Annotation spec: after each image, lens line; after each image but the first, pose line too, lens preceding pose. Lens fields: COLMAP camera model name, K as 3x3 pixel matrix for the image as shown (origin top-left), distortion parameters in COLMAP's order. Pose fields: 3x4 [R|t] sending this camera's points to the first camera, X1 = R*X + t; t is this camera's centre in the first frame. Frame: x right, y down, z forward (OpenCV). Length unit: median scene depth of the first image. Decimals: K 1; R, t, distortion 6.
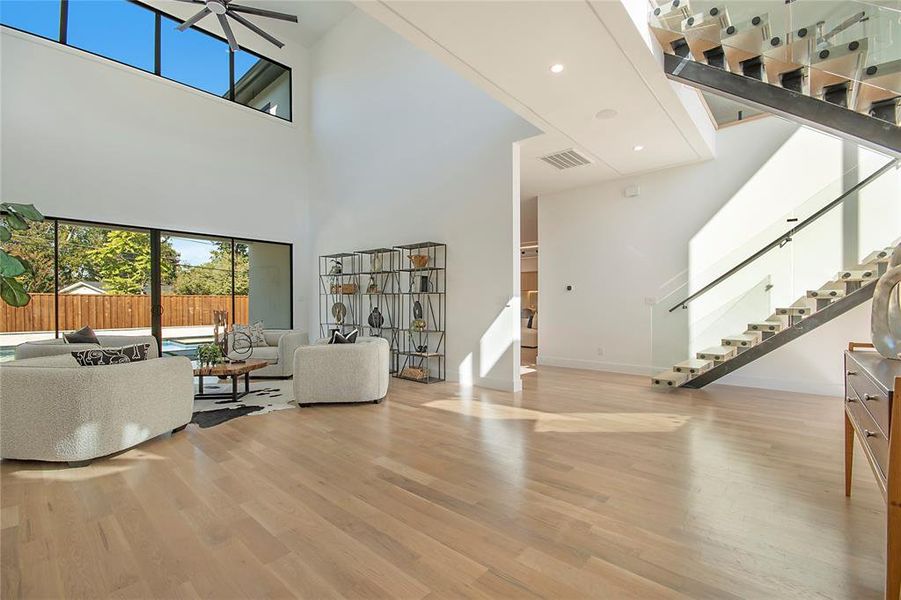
lens RADIAL K [[397.6, 0, 450.0], [0, 397.6, 303.3], [0, 0, 1]] dist [-0.003961, -0.002530]
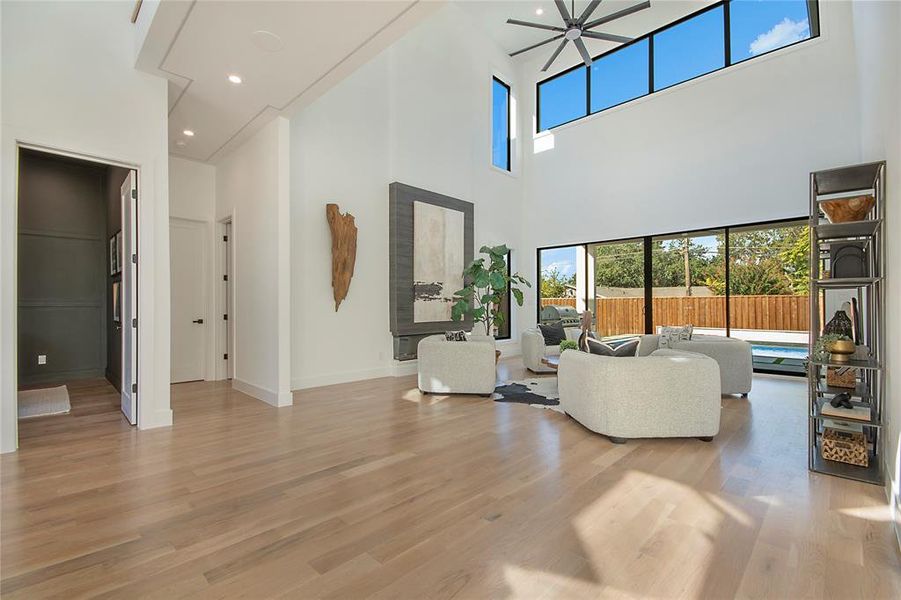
lens RADIAL K [[397.6, 0, 449.7], [0, 397.6, 302.5], [0, 0, 1]] dist [-0.003961, -0.002530]
pose [[-0.029509, -0.001880, -0.999563, 0.575635], [-0.003184, 0.999993, -0.001787, -0.000457], [0.999559, 0.003130, -0.029514, 0.766140]]
